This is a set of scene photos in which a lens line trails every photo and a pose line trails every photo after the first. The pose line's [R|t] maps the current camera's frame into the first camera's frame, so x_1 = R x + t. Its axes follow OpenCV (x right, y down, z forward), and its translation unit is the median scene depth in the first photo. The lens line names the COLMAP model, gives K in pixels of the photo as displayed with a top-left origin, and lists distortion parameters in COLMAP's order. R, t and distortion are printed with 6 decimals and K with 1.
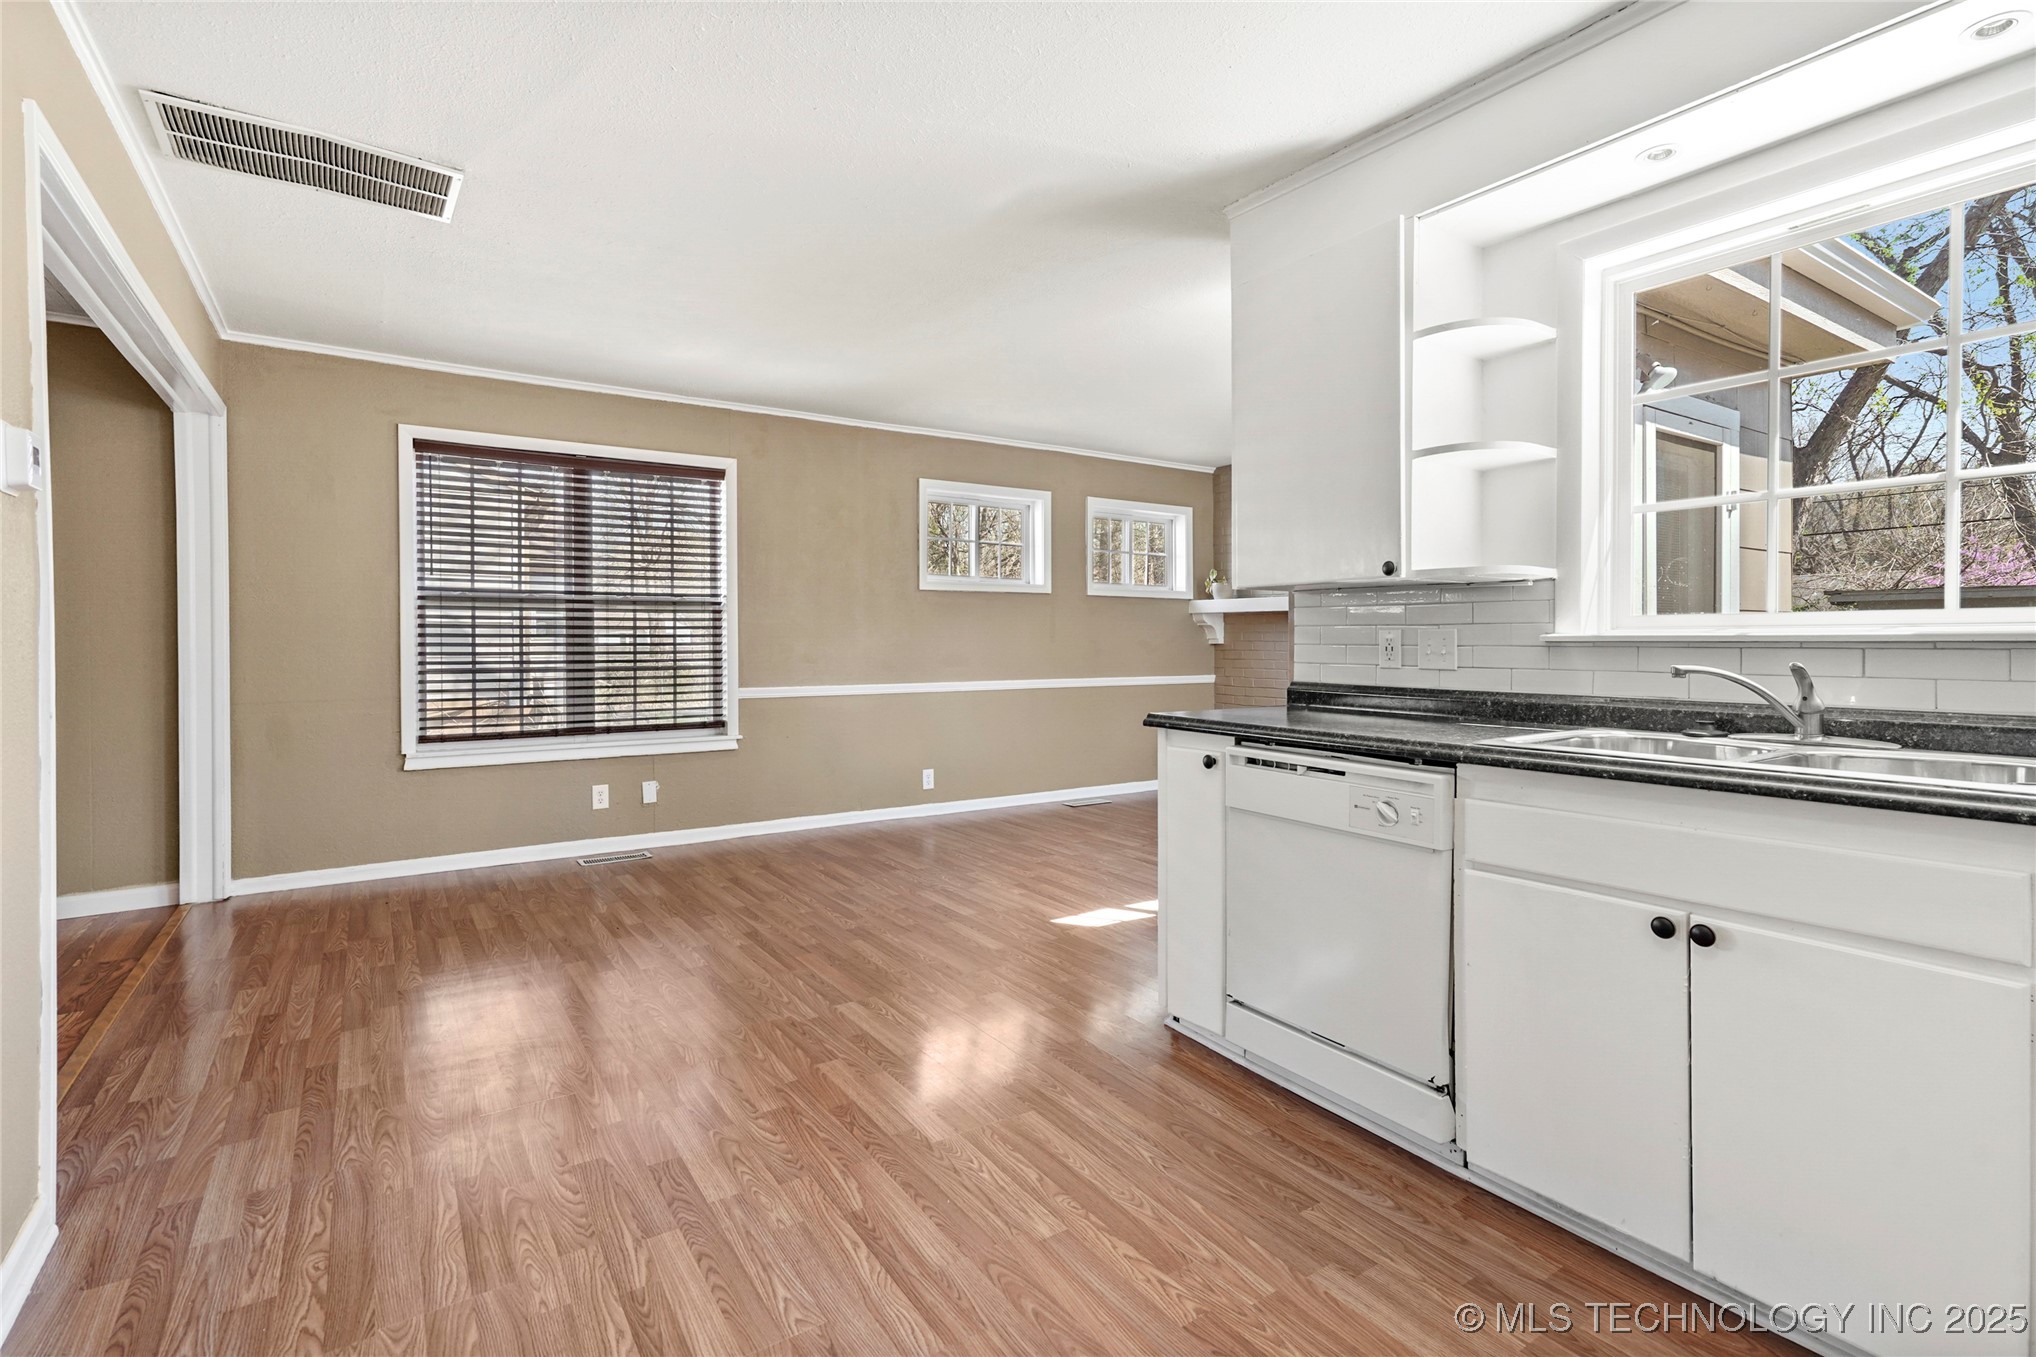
lens RADIAL K [[972.3, 0, 997.8], [0, 972.3, 637.7], [0, 0, 1]] dist [-0.000829, 0.011247]
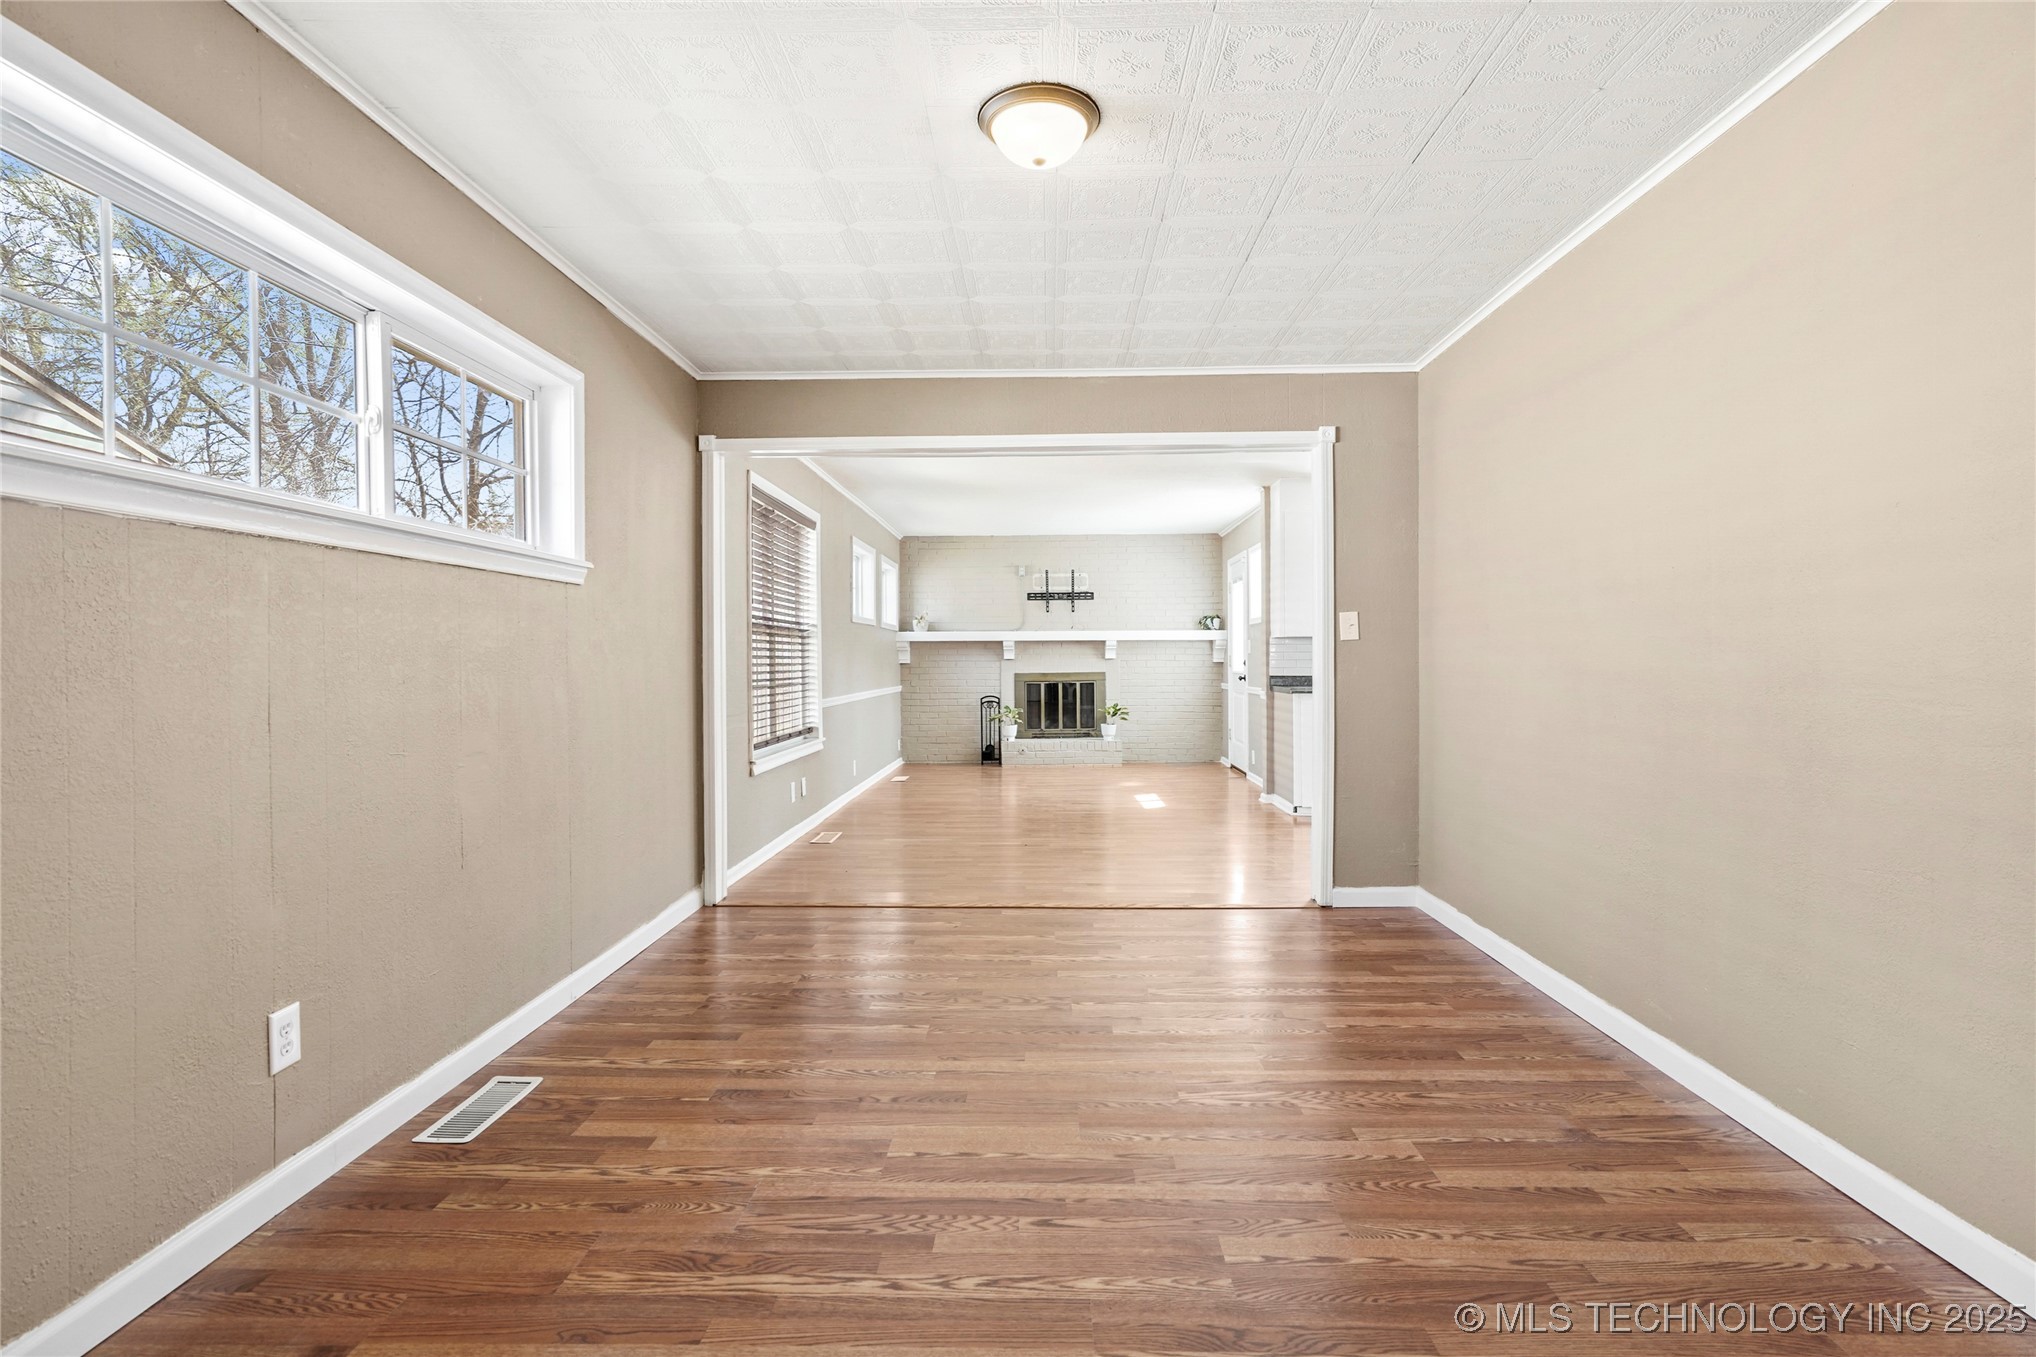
lens RADIAL K [[988.9, 0, 1018.0], [0, 988.9, 678.5], [0, 0, 1]] dist [-0.002870, 0.012453]
pose [[0.563176, -0.019093, 0.826116, -1.871099], [0.003610, 0.999780, 0.020646, -0.000232], [-0.826329, -0.008645, 0.563121, 0.144925]]
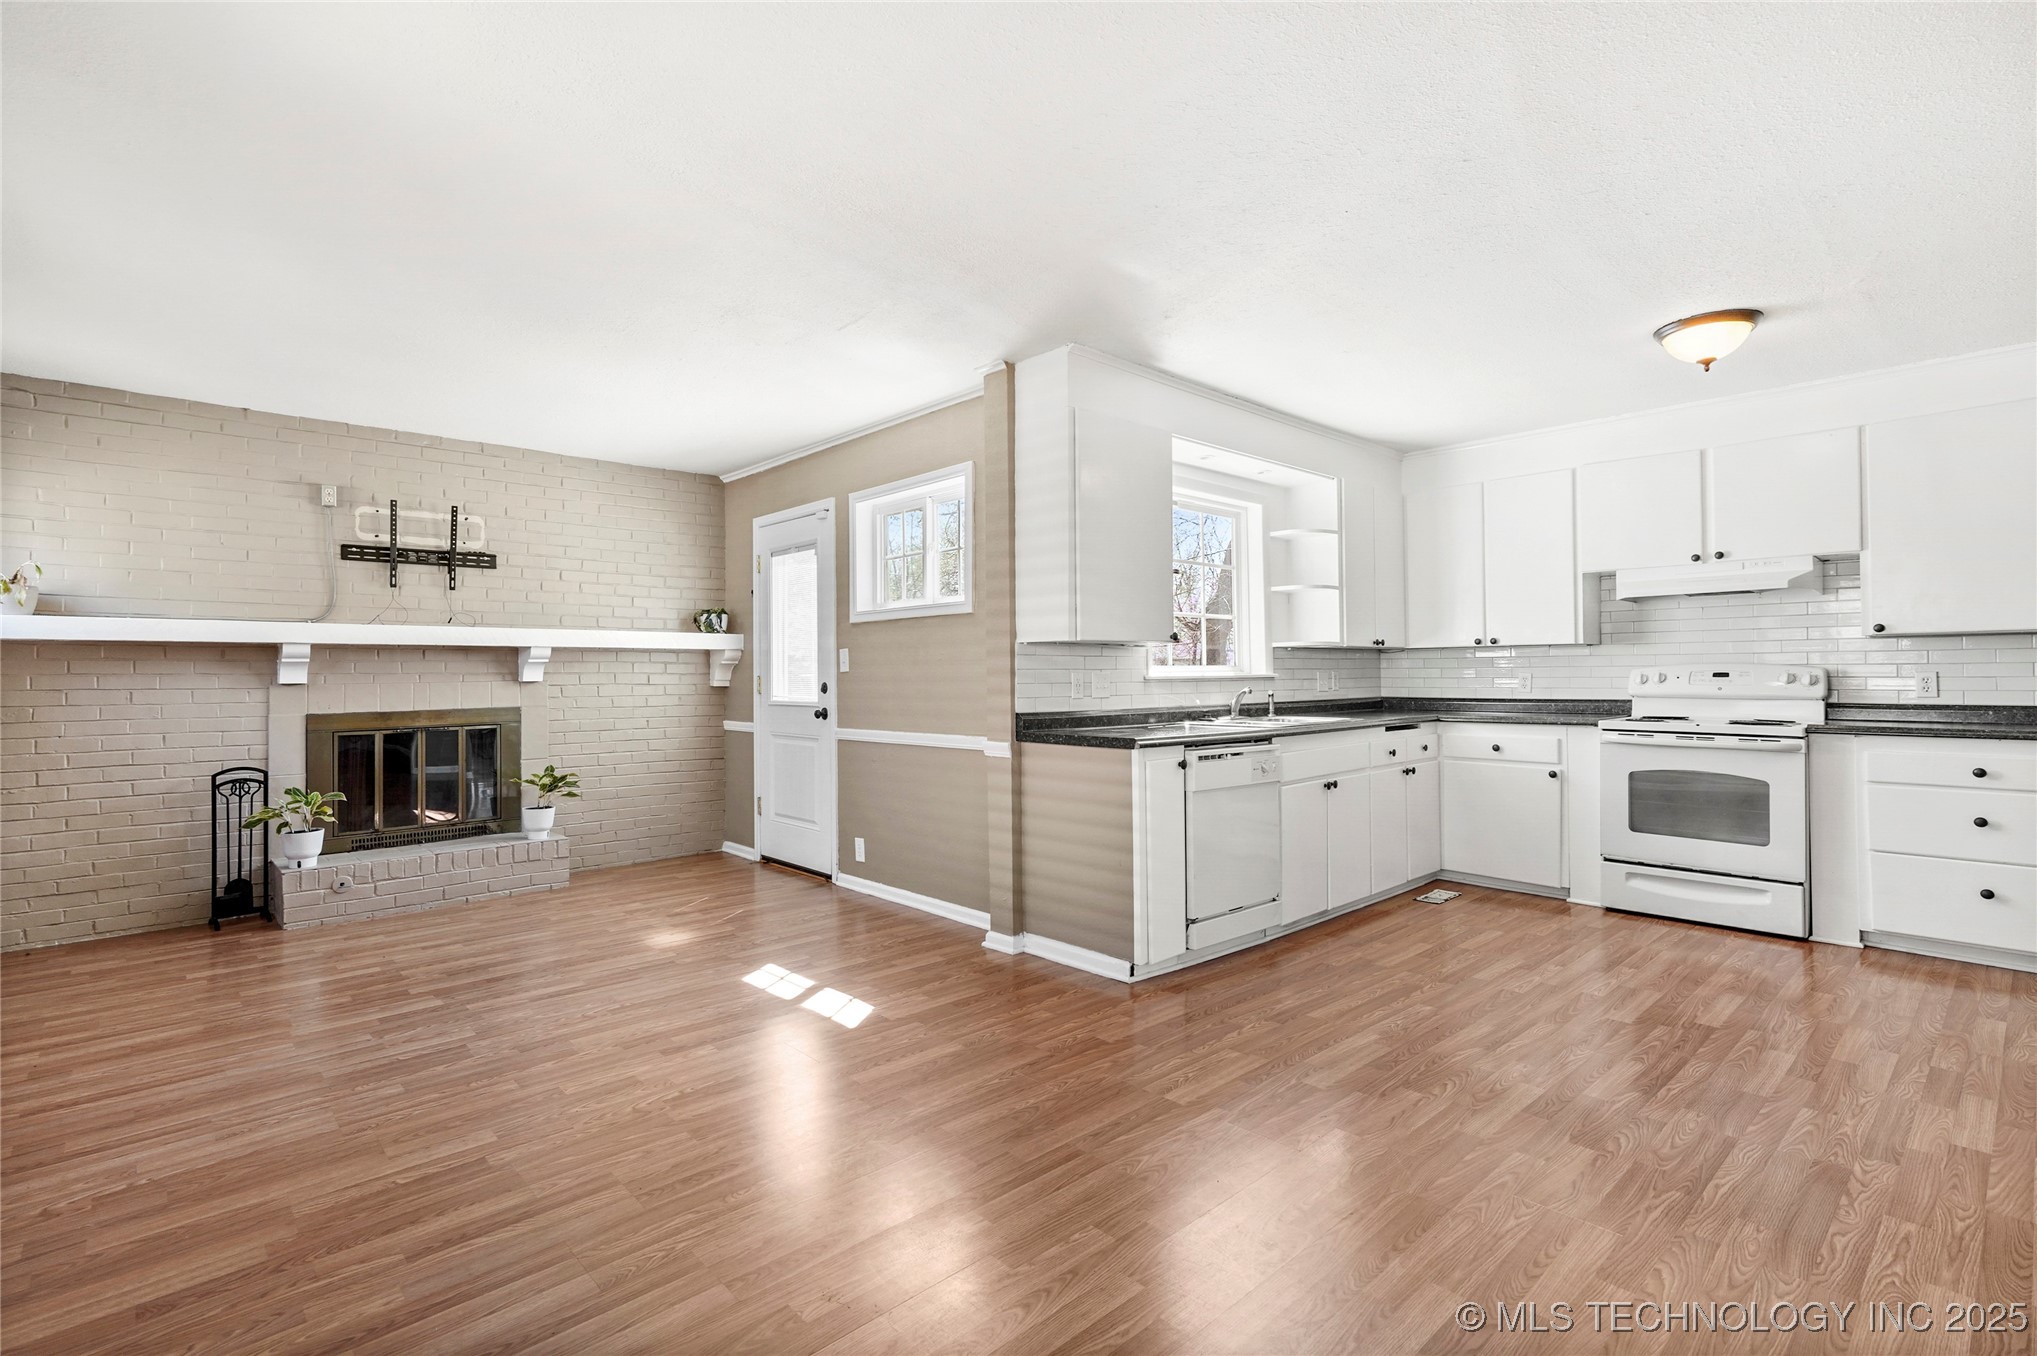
lens RADIAL K [[964.6, 0, 1019.0], [0, 964.6, 657.1], [0, 0, 1]] dist [-0.004896, 0.010327]
pose [[-0.174855, 0.018530, 0.984420, -0.871091], [0.005894, 0.999825, -0.017773, -0.005281], [-0.984577, 0.002694, -0.174933, 1.130713]]
